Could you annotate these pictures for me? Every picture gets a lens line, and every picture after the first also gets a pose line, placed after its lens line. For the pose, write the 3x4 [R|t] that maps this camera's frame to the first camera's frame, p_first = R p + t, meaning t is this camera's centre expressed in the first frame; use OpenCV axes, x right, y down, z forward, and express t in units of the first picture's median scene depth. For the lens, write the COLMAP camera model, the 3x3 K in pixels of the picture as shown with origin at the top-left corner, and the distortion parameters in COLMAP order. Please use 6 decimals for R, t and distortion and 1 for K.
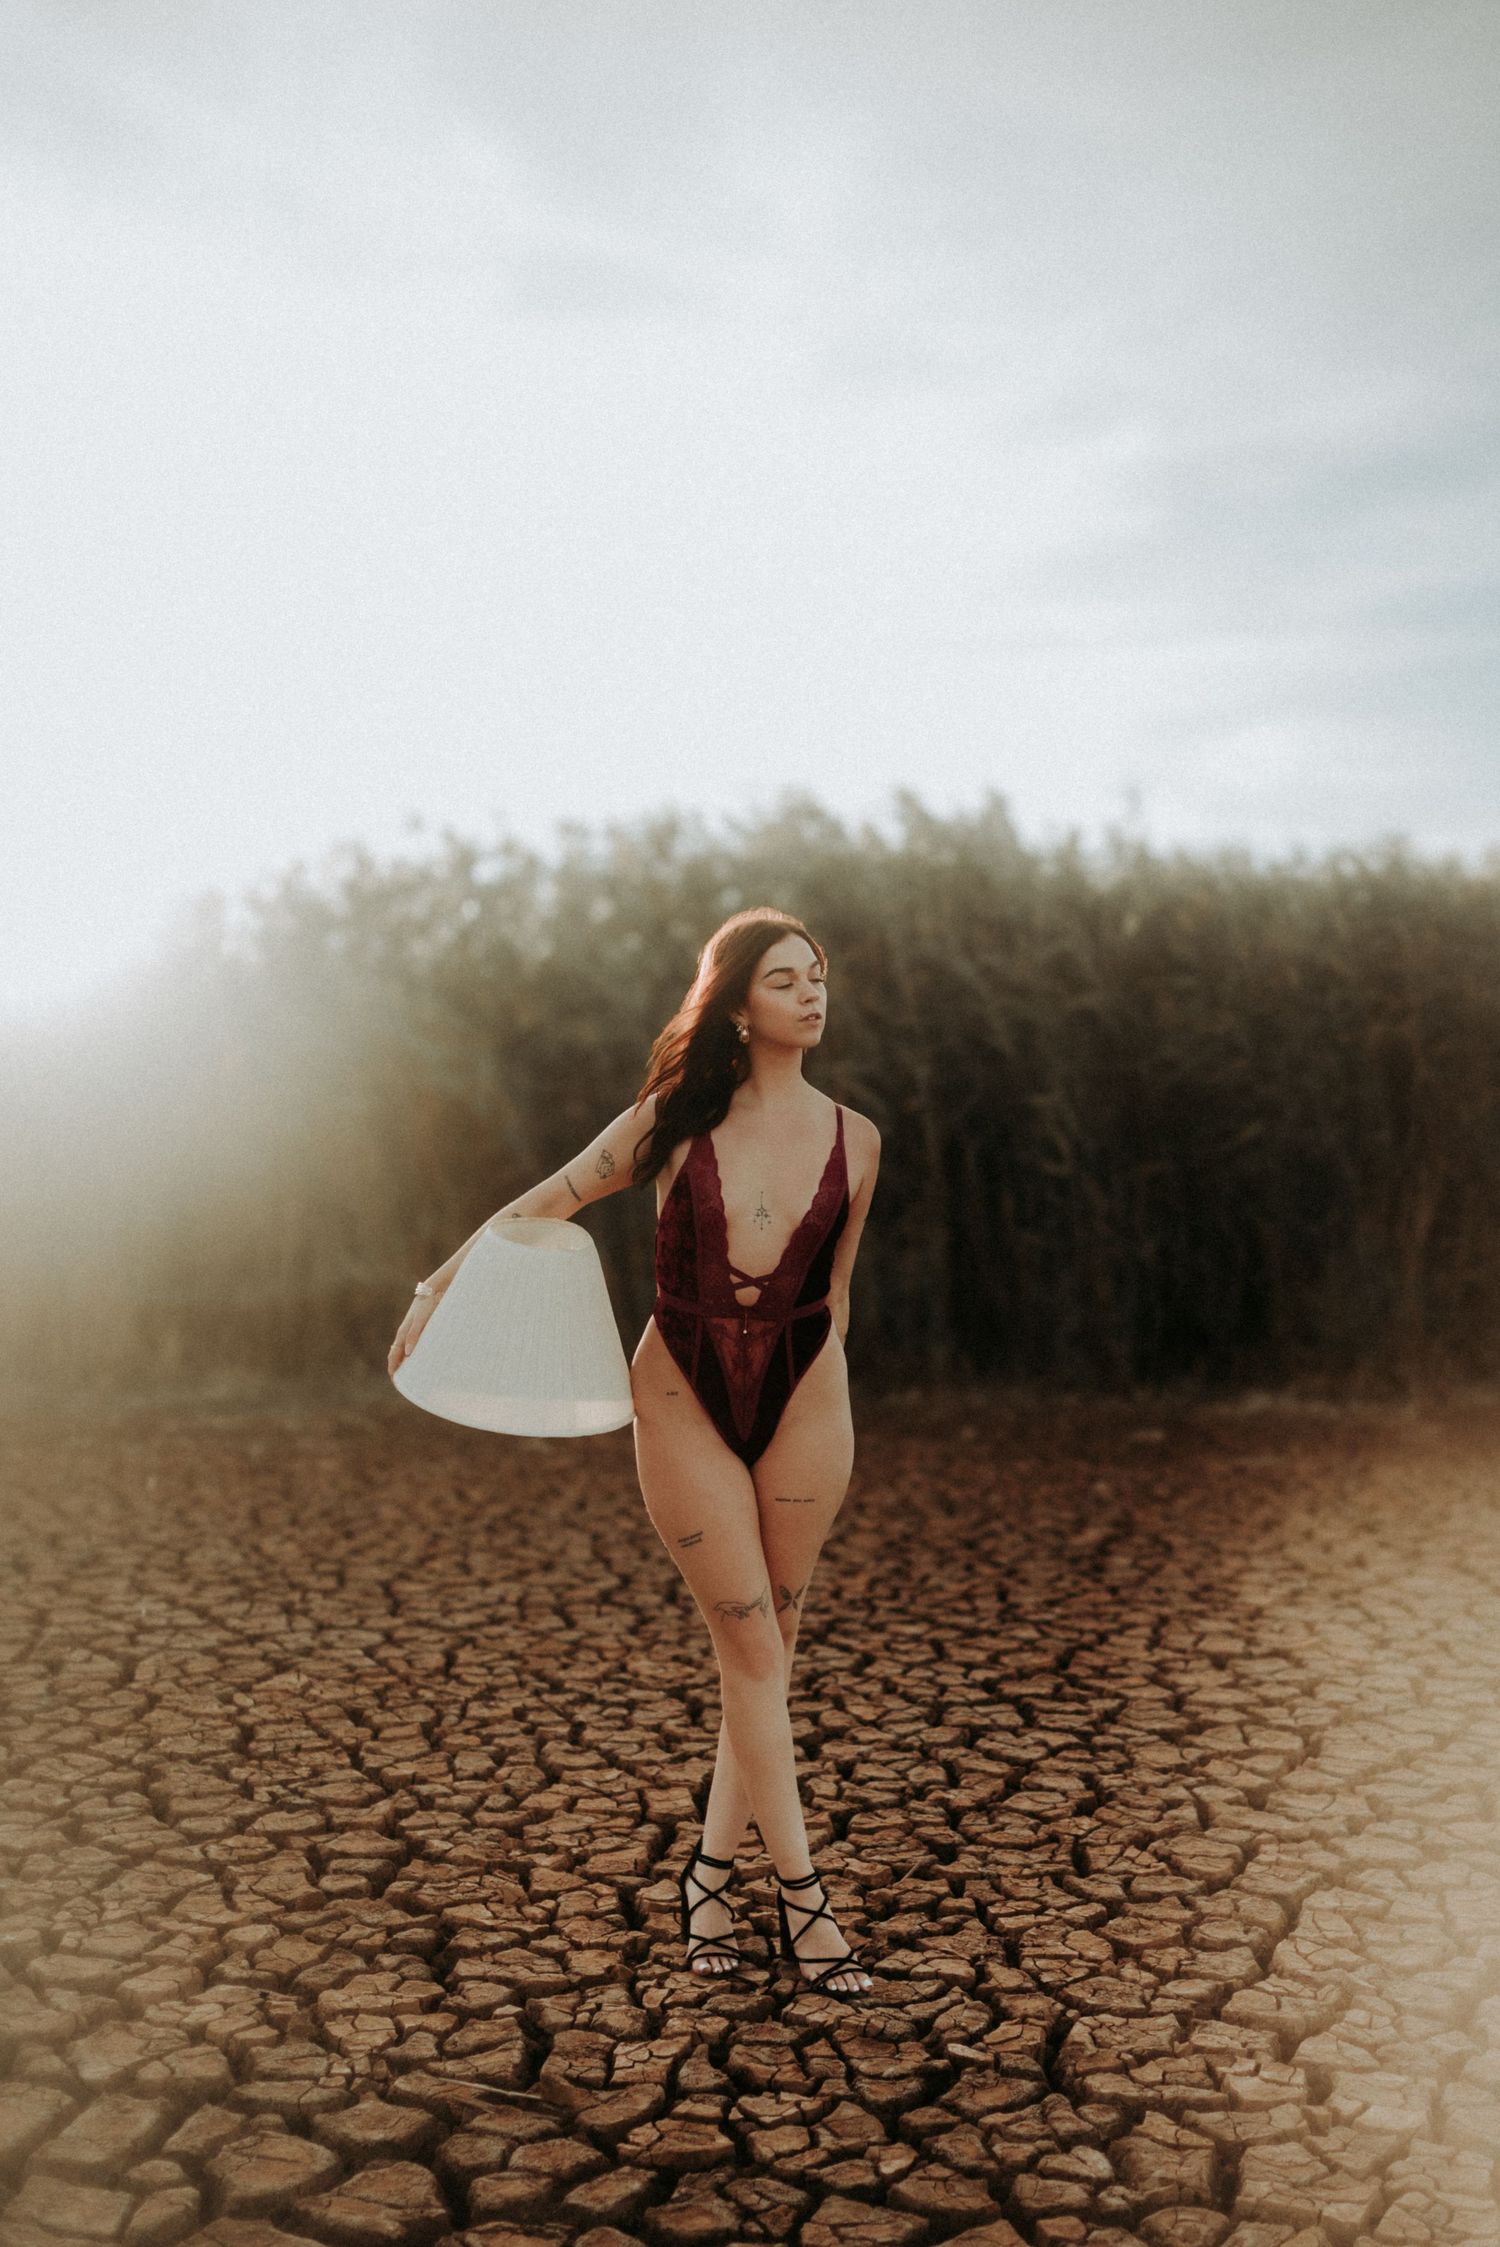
lens RADIAL K [[2273.3, 0, 760.4], [0, 2273.3, 1071.2], [0, 0, 1]] dist [-0.000351, 0.000000]
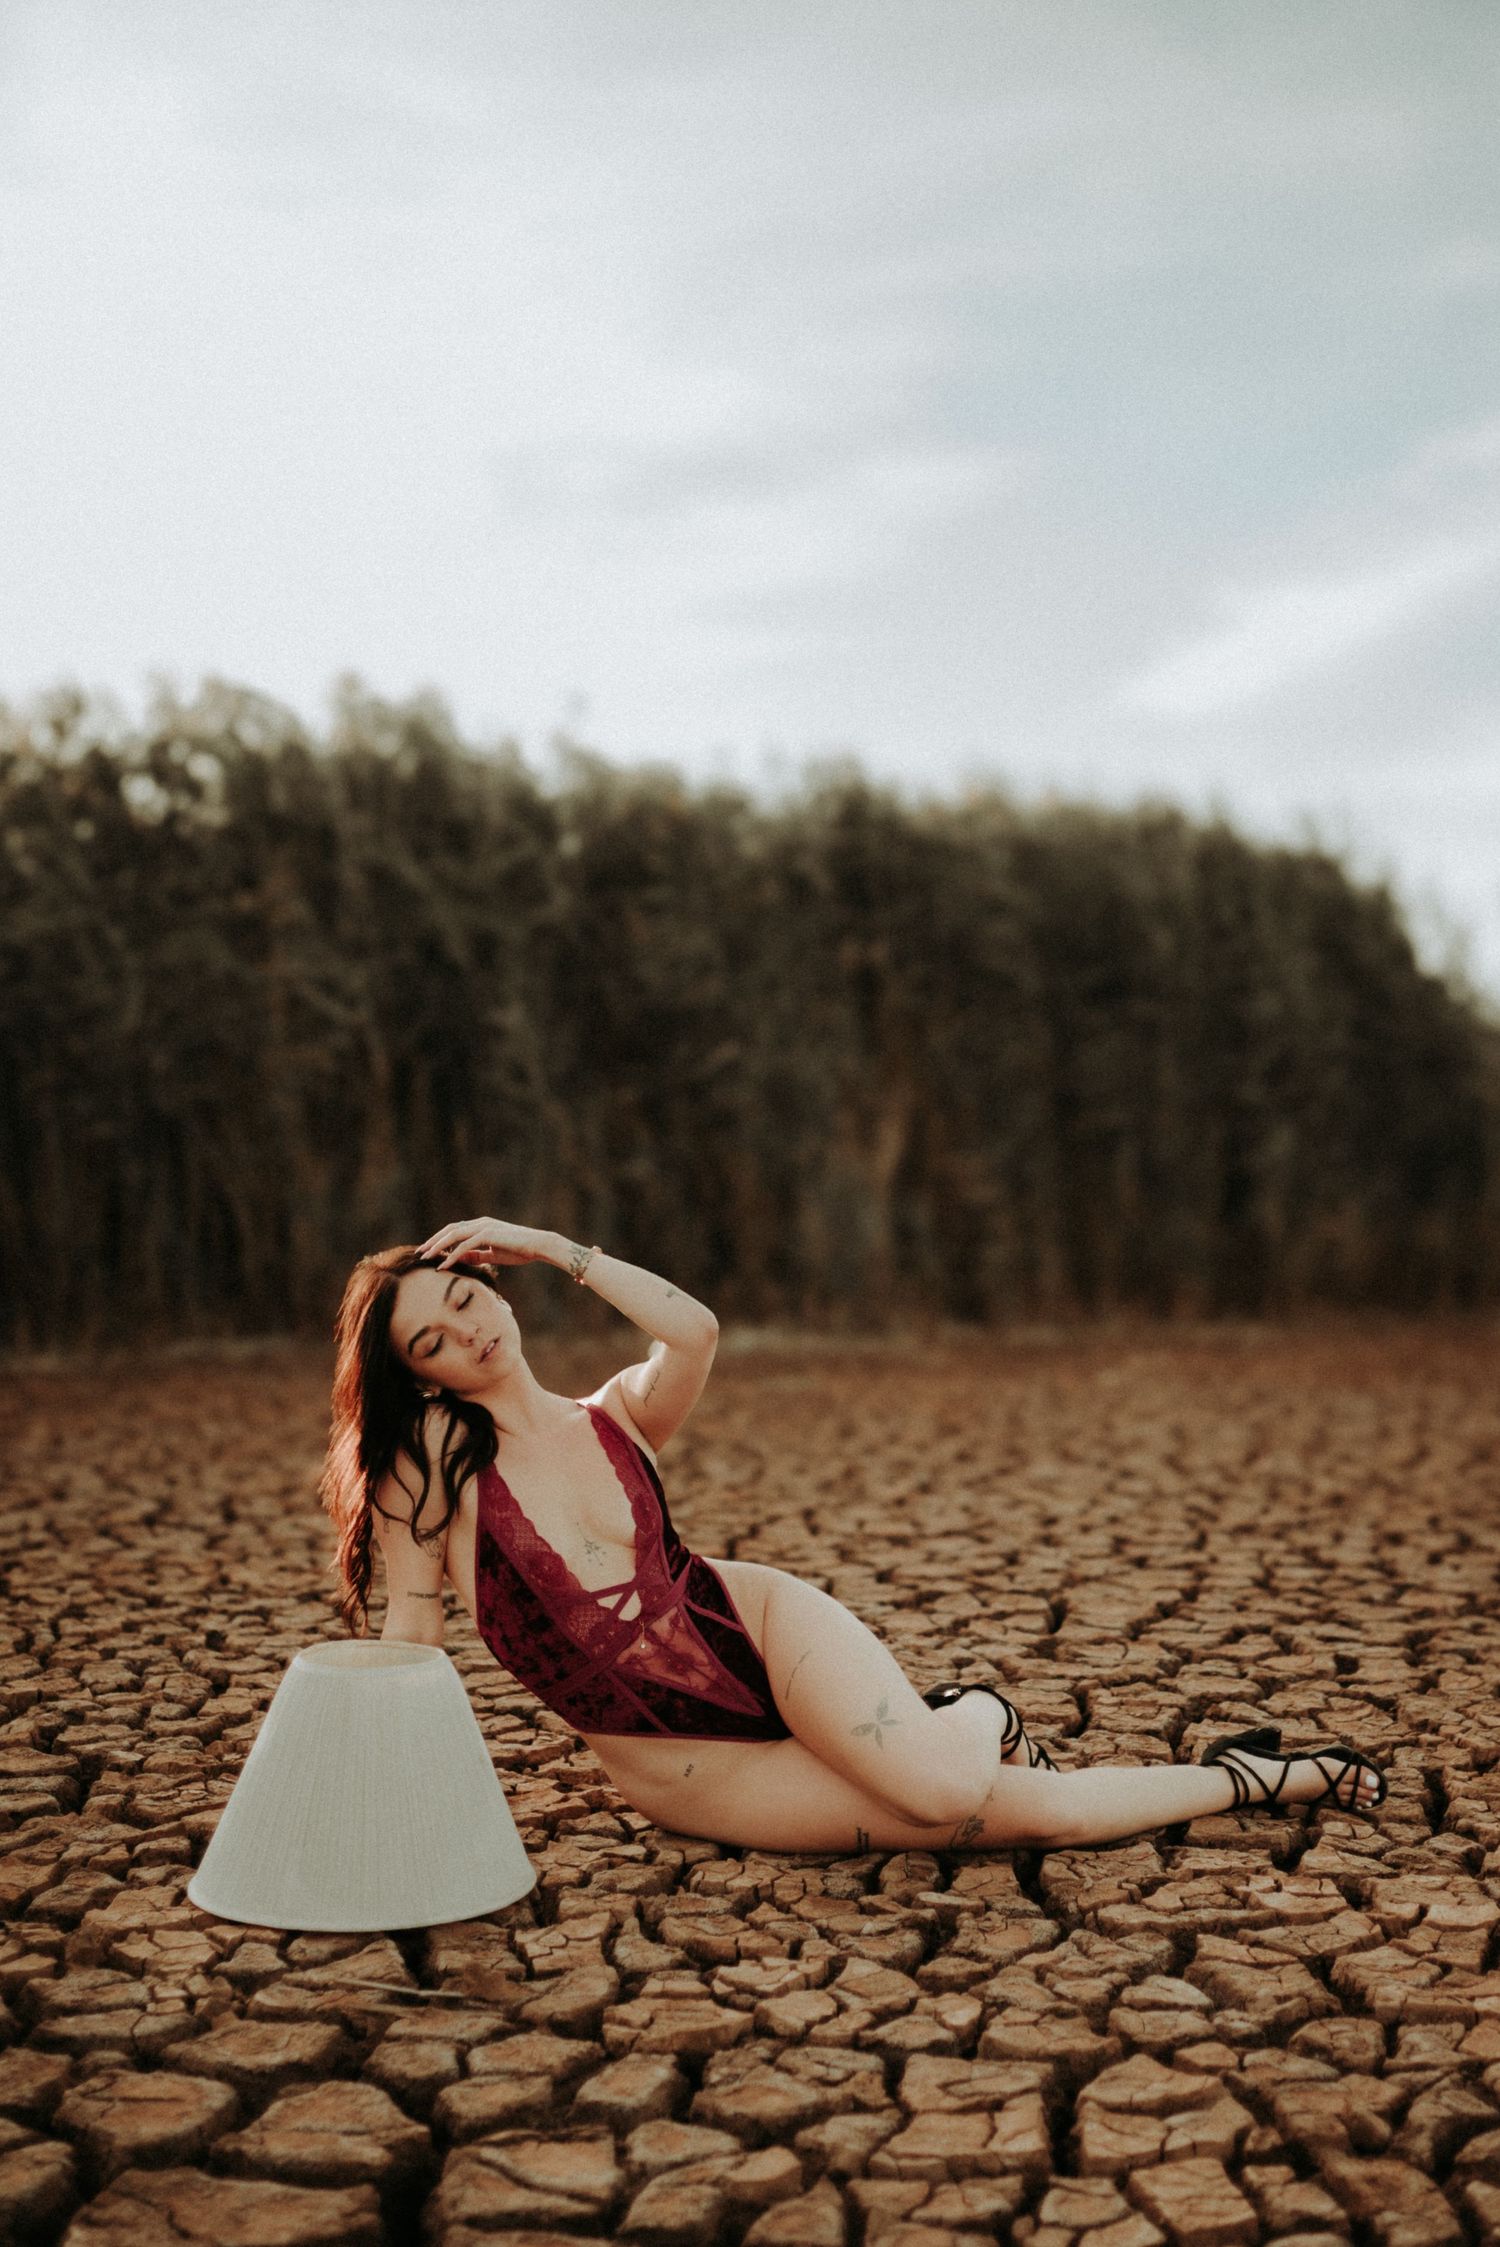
lens RADIAL K [[2409.6, 0, 750.7], [0, 2409.6, 1117.1], [0, 0, 1]] dist [-0.002700, 0.000000]
pose [[0.959593, 0.003744, 0.281366, -0.124968], [-0.010045, 0.999730, 0.020954, 0.073906], [-0.281211, -0.022933, 0.959372, 0.107600]]
